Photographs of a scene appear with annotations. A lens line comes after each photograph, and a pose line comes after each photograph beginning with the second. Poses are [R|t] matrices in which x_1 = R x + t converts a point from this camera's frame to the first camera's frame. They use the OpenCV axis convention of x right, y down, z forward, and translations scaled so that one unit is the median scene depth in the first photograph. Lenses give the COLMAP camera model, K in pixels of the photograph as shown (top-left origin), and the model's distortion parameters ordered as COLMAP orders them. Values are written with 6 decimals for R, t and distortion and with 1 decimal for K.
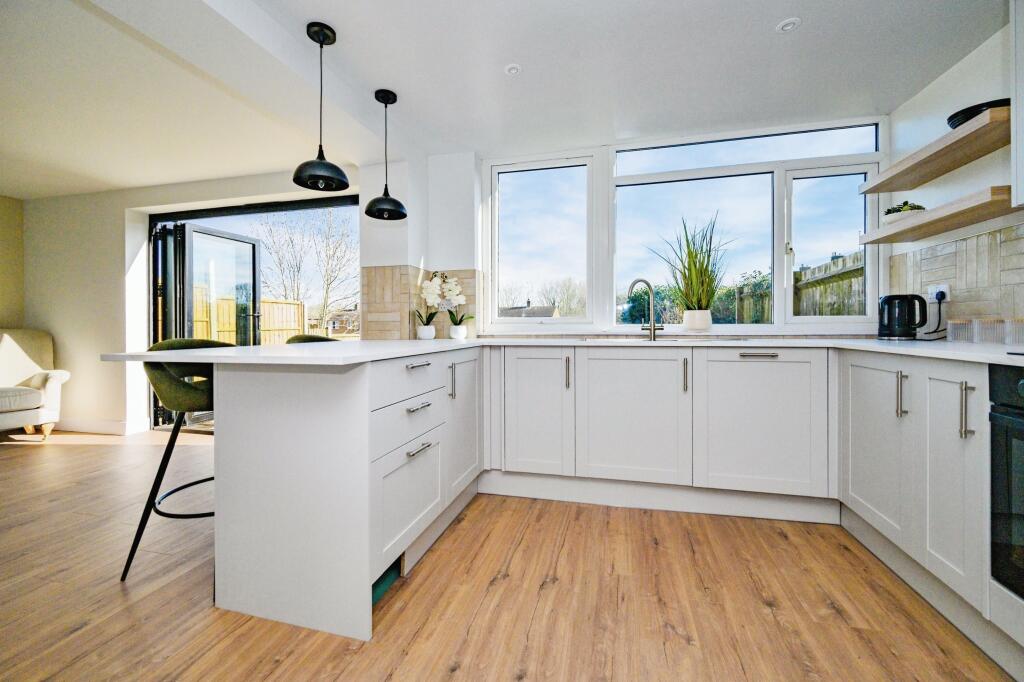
lens RADIAL K [[404.0, 0, 512.6], [0, 404.0, 334.3], [0, 0, 1]] dist [-0.000206, -0.000431]
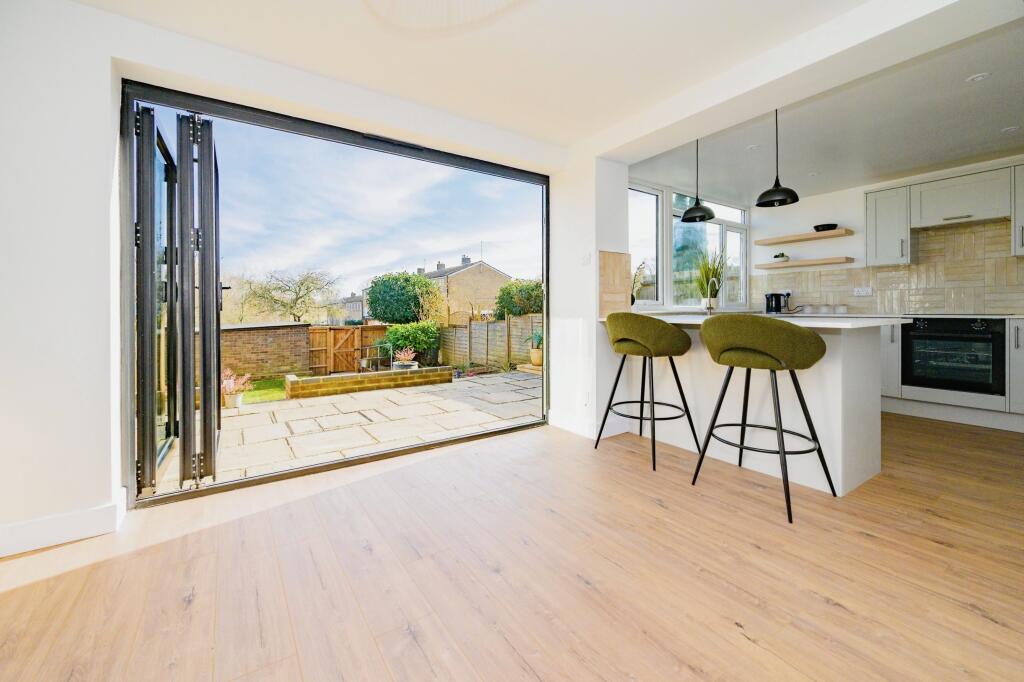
lens RADIAL K [[404.0, 0, 518.0], [0, 404.0, 313.7], [0, 0, 1]] dist [-0.000206, -0.000431]
pose [[0.675708, -0.004521, 0.737156, -1.621118], [0.015313, 0.999852, -0.007904, 0.009099], [-0.737010, 0.016629, 0.675677, 0.534820]]
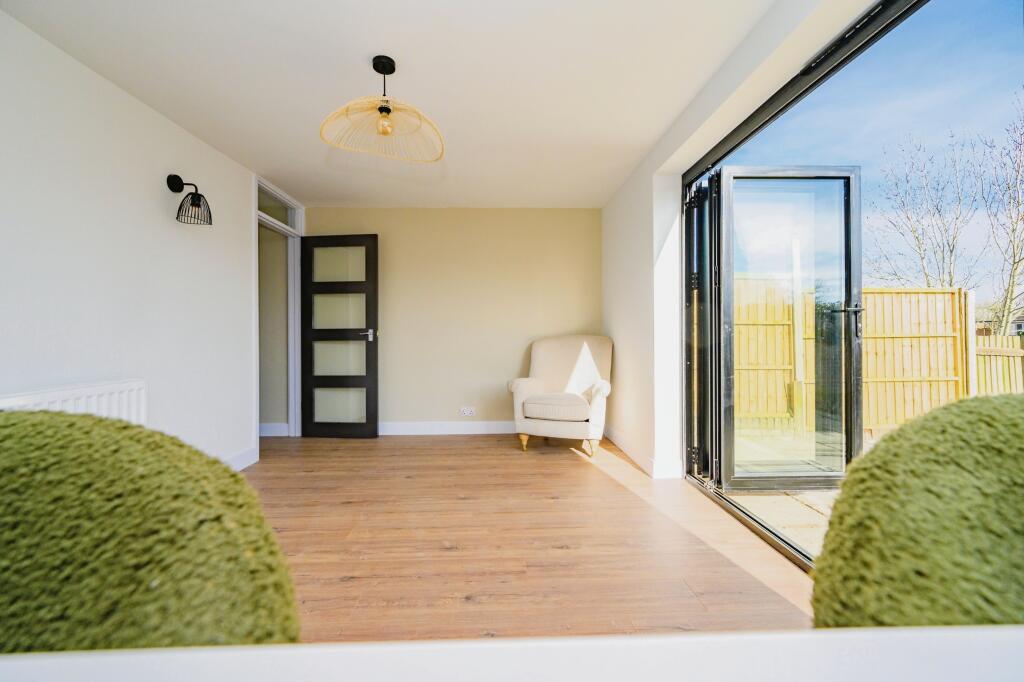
lens RADIAL K [[404.0, 0, 508.5], [0, 404.0, 333.1], [0, 0, 1]] dist [-0.000206, -0.000431]
pose [[0.249136, -0.009927, -0.968418, -0.489716], [-0.010220, 0.999865, -0.012878, -0.010310], [0.968414, 0.013106, 0.249001, 0.904013]]
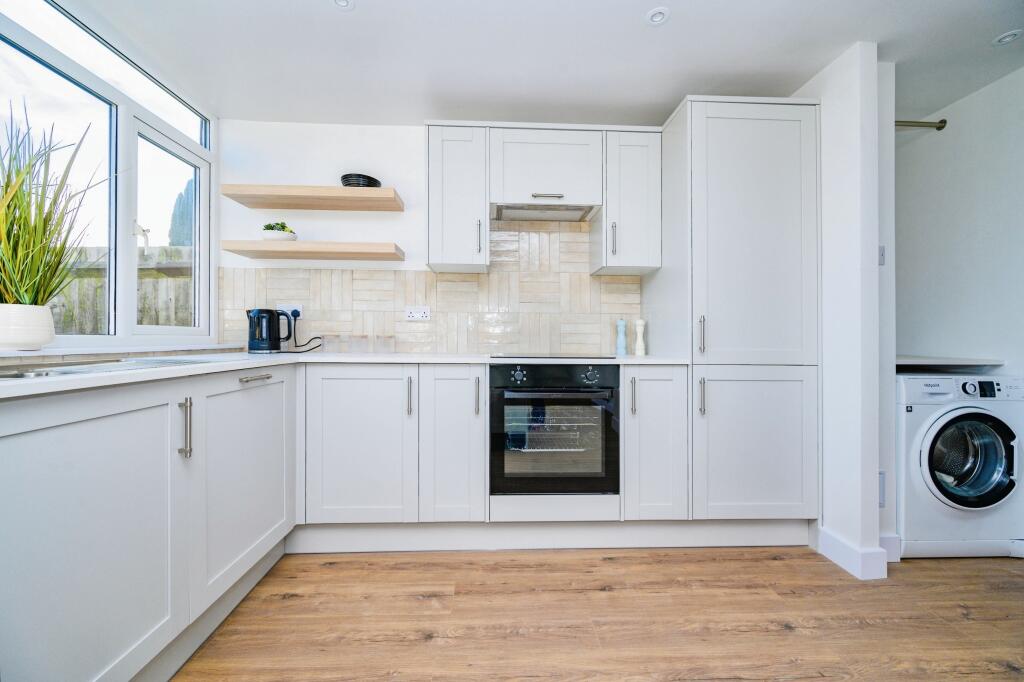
lens RADIAL K [[404.0, 0, 512.3], [0, 404.0, 337.7], [0, 0, 1]] dist [-0.000206, -0.000431]
pose [[-0.276172, 0.008118, 0.961074, -0.206214], [0.012870, 0.999906, -0.004748, -0.012077], [-0.961022, 0.011058, -0.276250, 0.676821]]
